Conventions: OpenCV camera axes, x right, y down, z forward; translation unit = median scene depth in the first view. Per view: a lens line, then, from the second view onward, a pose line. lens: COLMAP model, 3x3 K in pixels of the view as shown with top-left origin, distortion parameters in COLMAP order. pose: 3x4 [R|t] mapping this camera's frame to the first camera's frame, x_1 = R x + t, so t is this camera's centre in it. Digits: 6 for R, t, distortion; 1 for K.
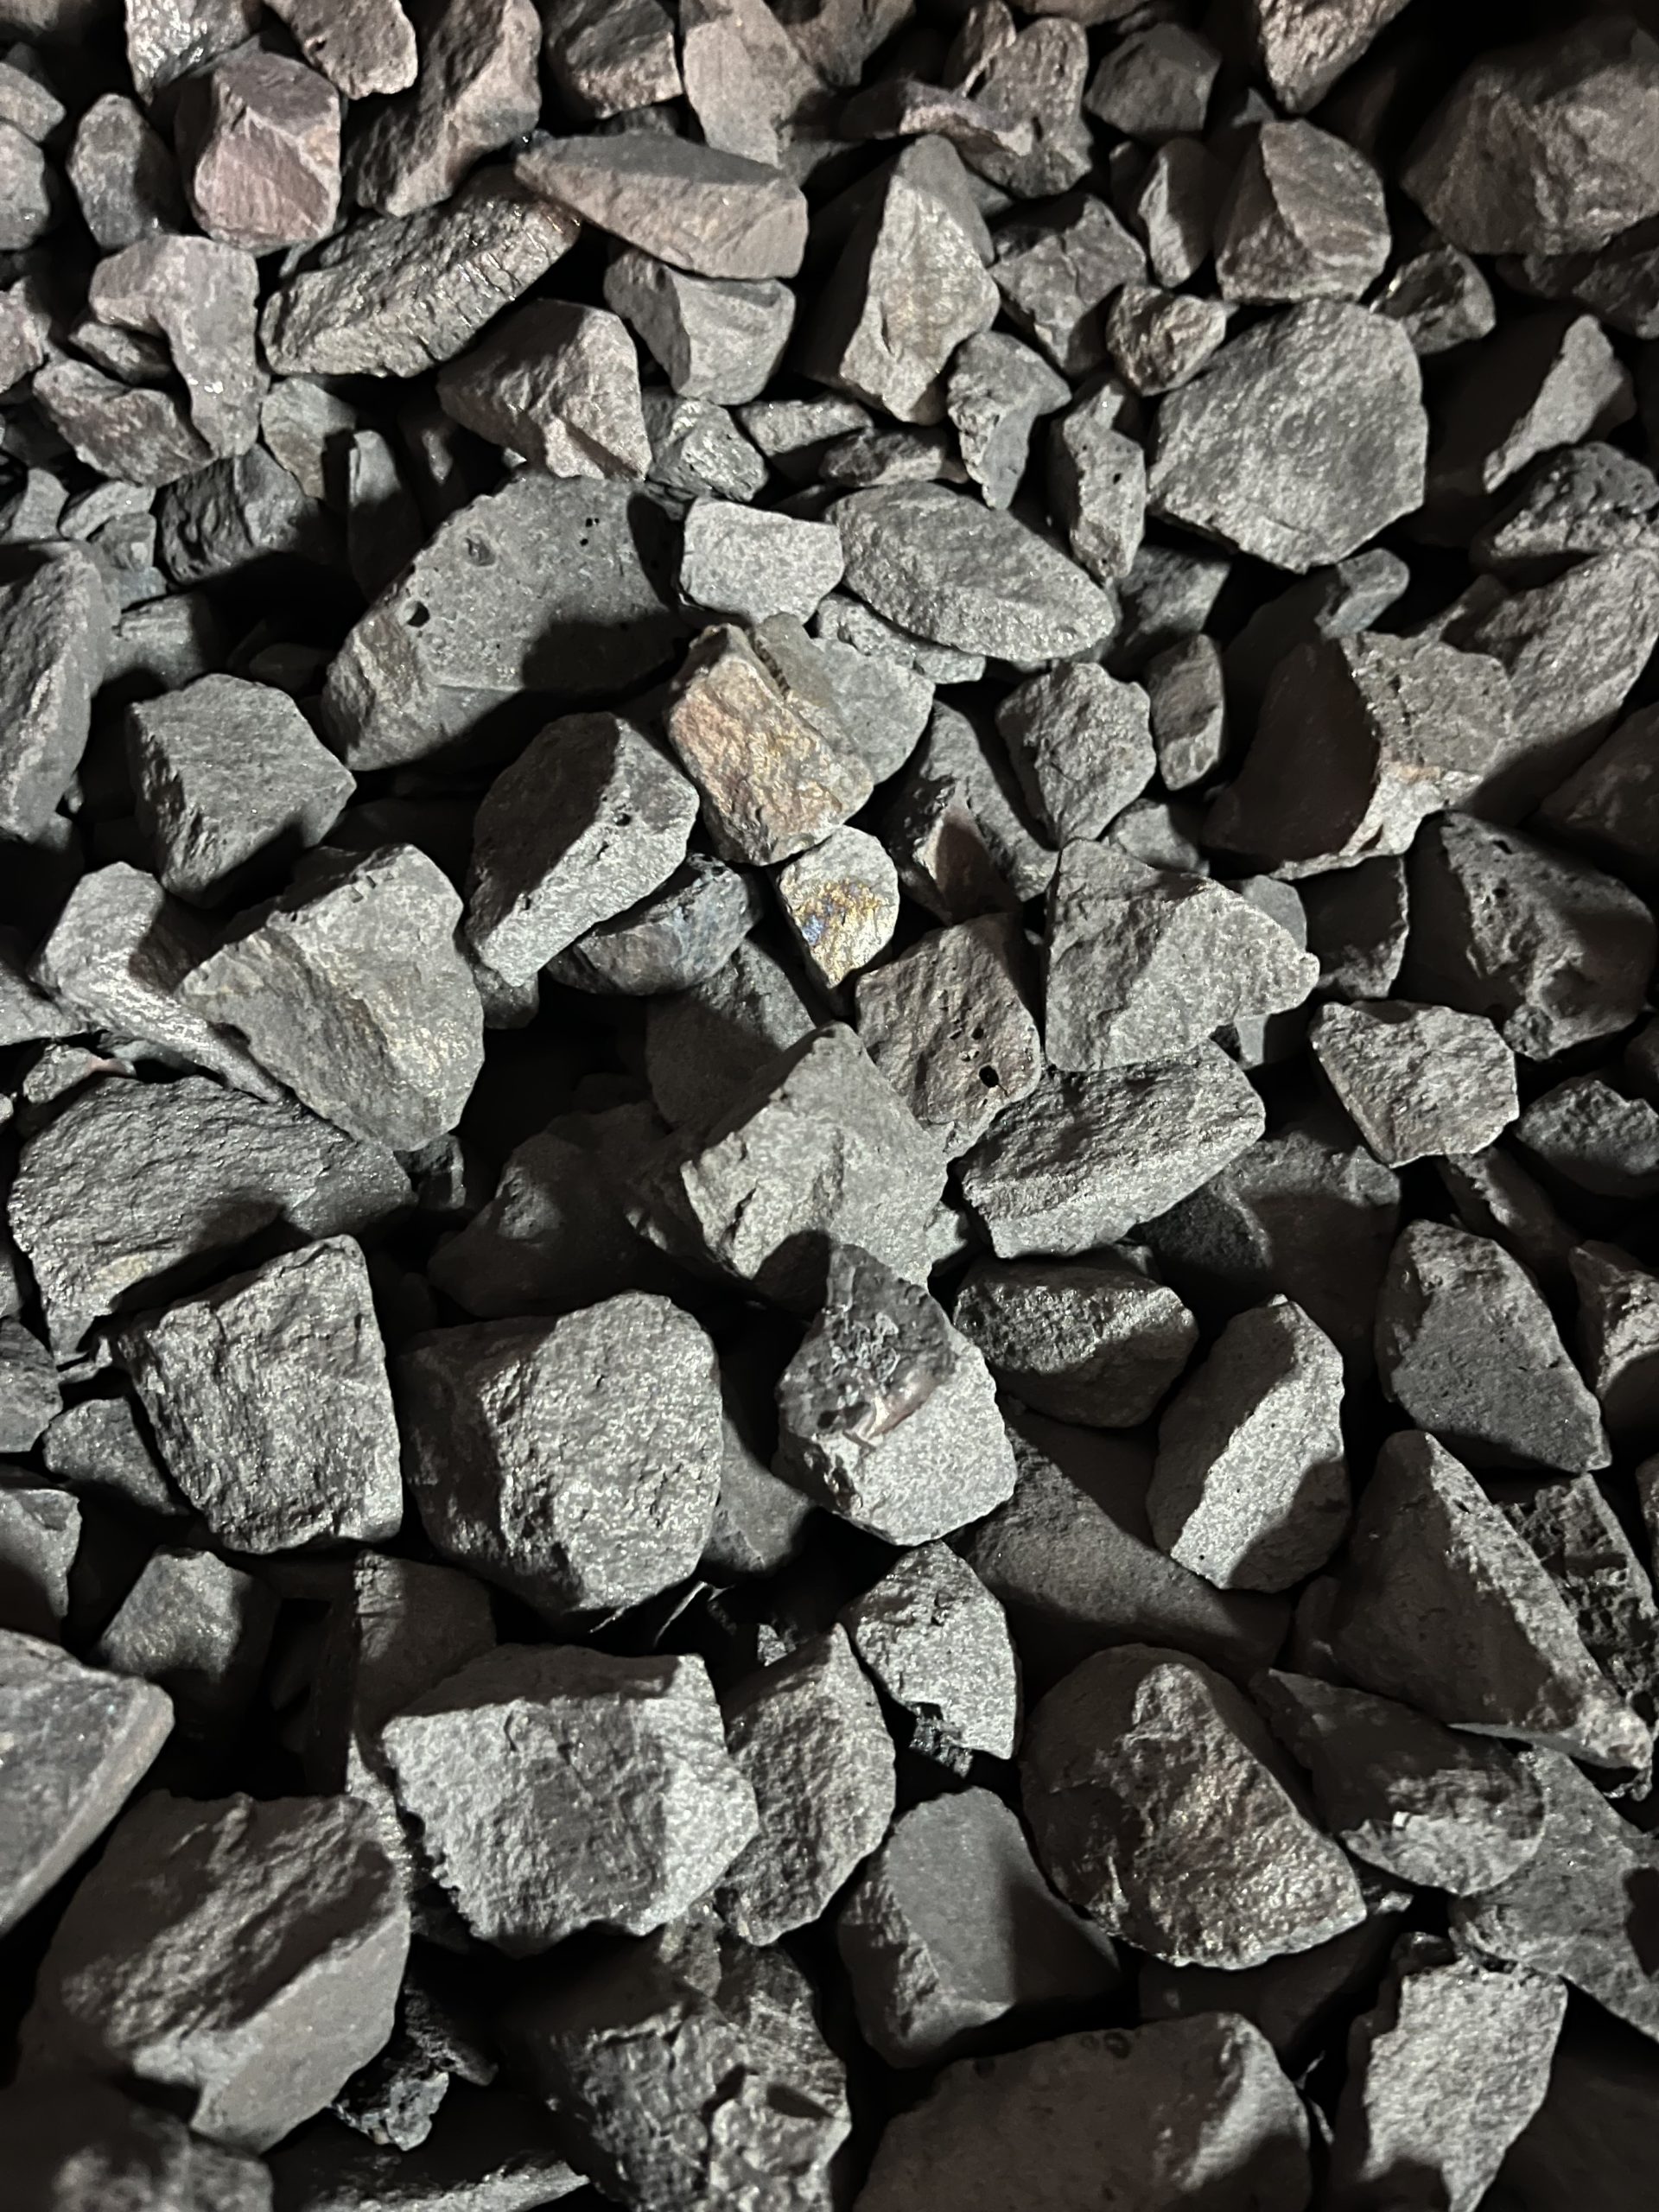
lens RADIAL K [[1670.7, 0, 902.6], [0, 1670.7, 1119.7], [0, 0, 1]] dist [-0.005722, -0.041628]
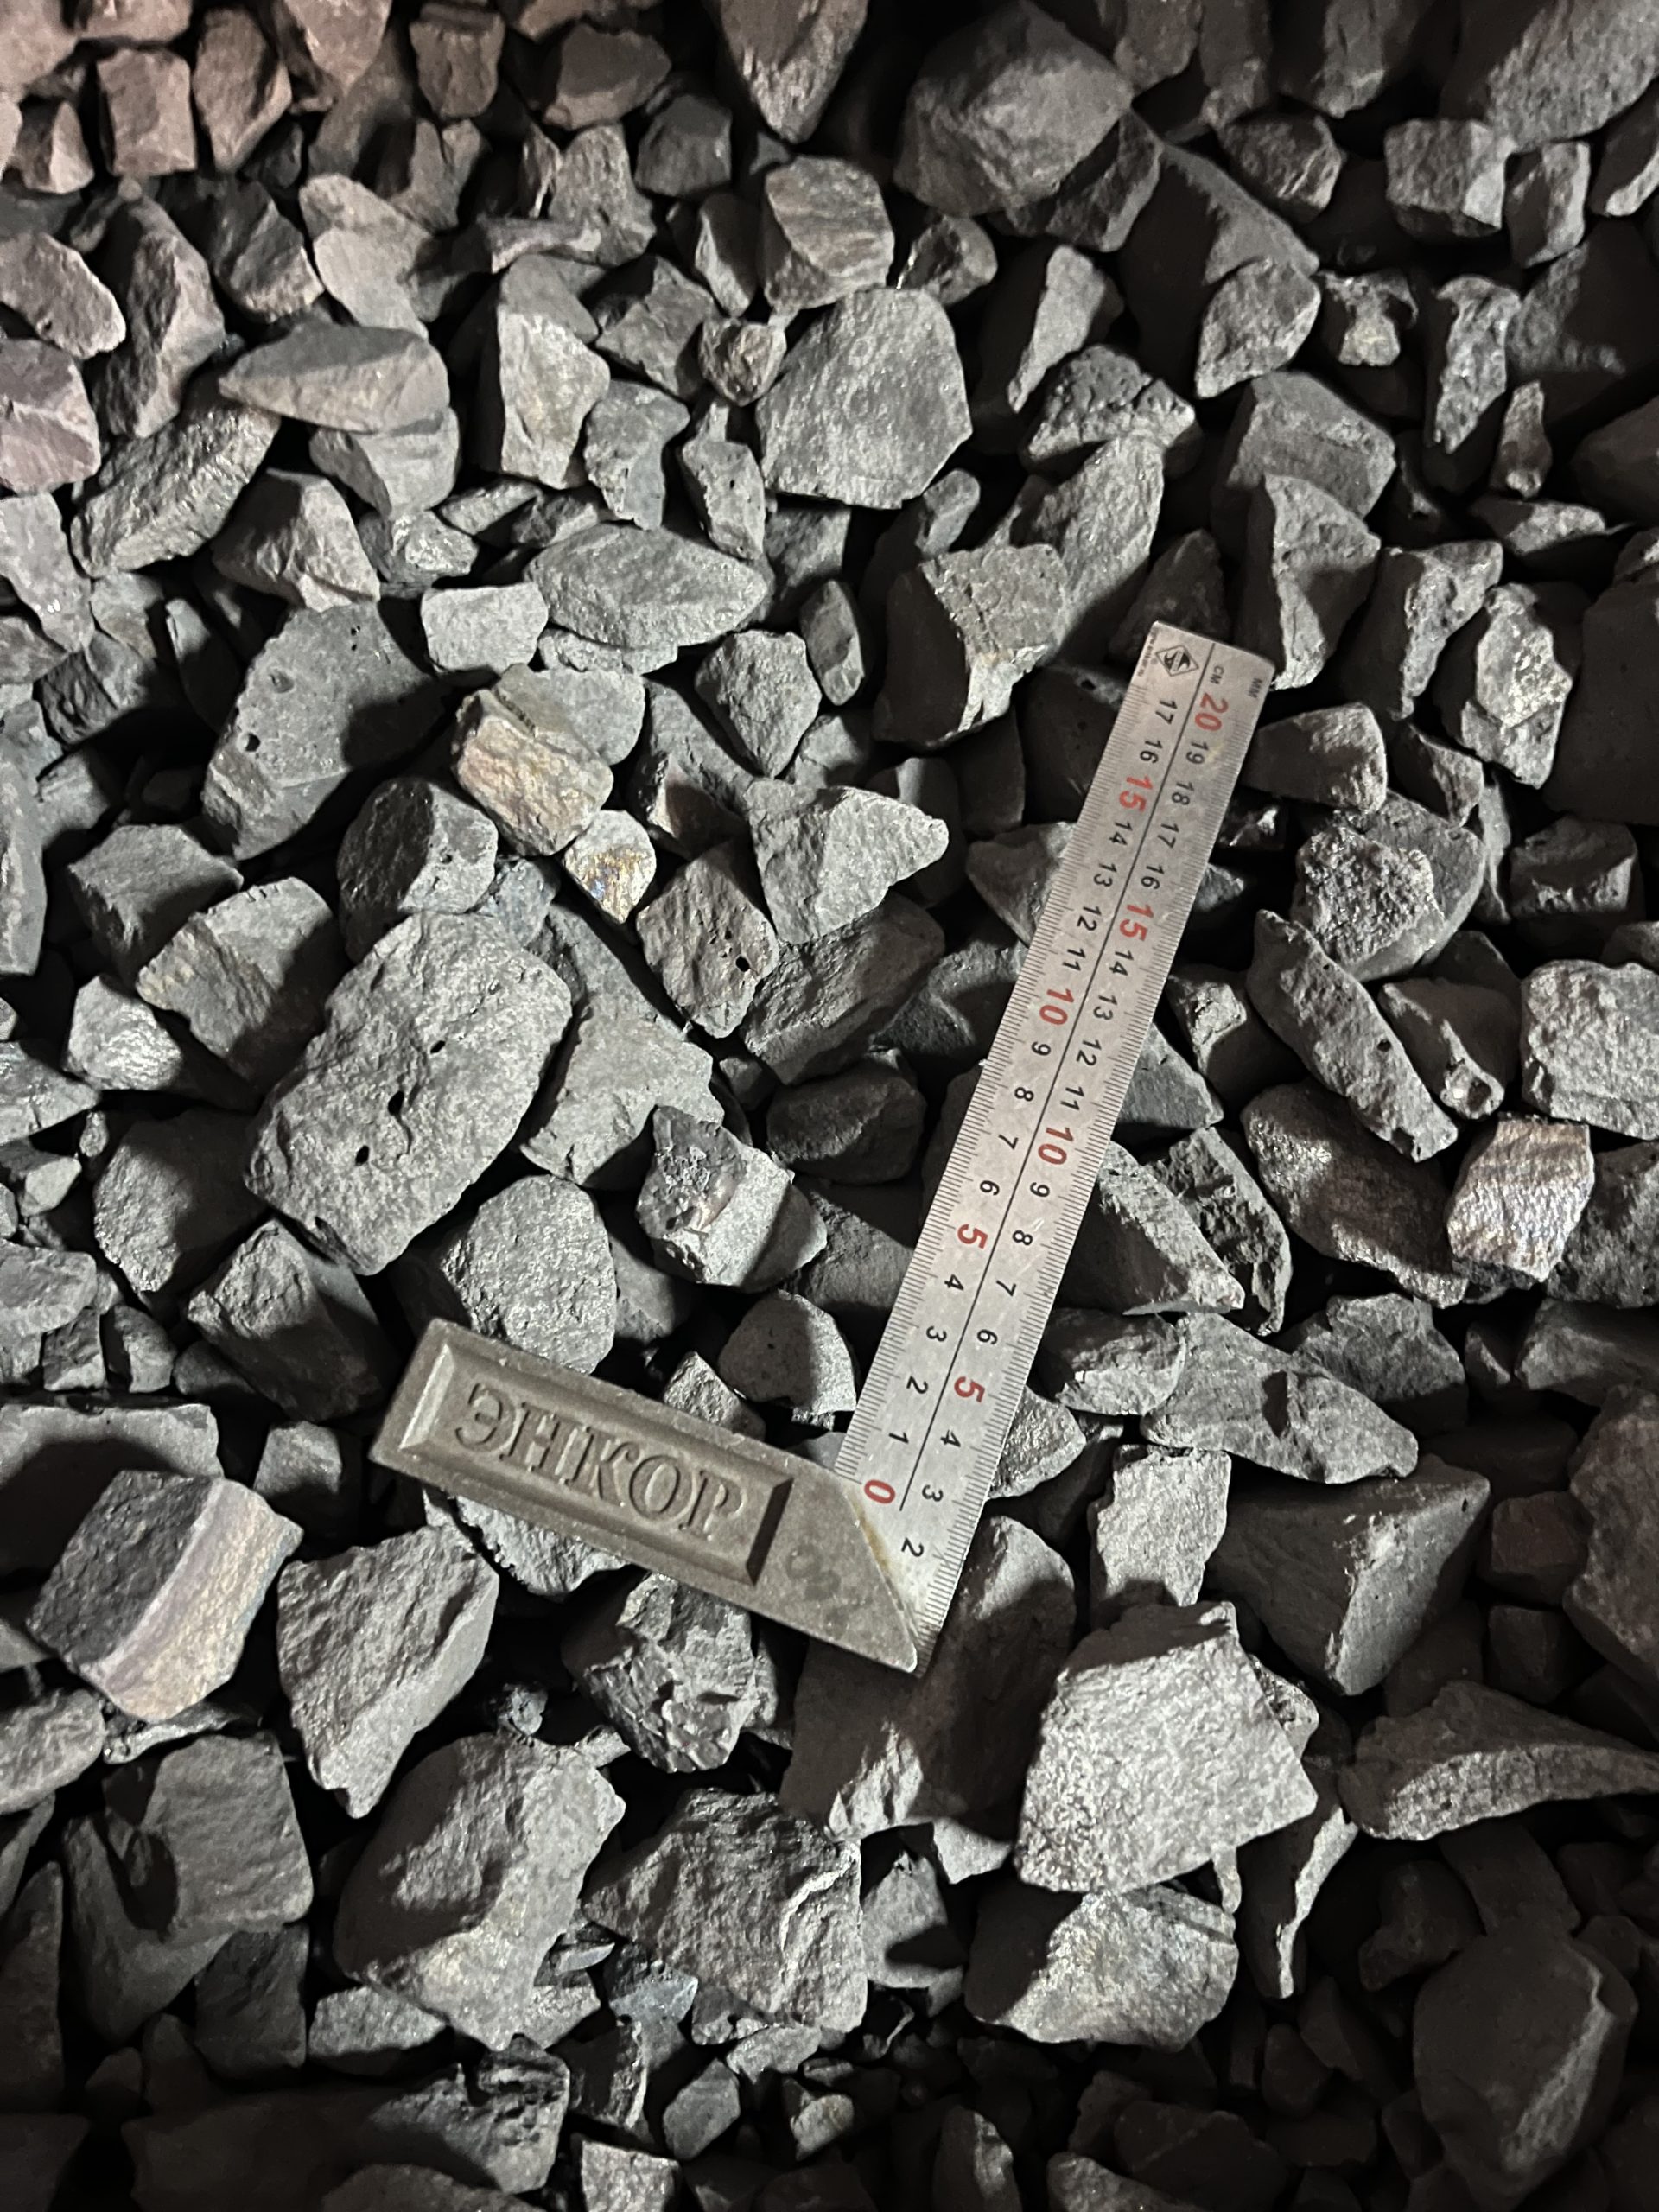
lens RADIAL K [[1670.7, 0, 902.6], [0, 1670.7, 1119.7], [0, 0, 1]] dist [-0.005722, -0.041628]
pose [[0.966217, -0.256784, -0.022053, 0.162716], [0.257581, 0.959217, 0.116421, -0.025253], [-0.008741, -0.118169, 0.992955, -0.367670]]
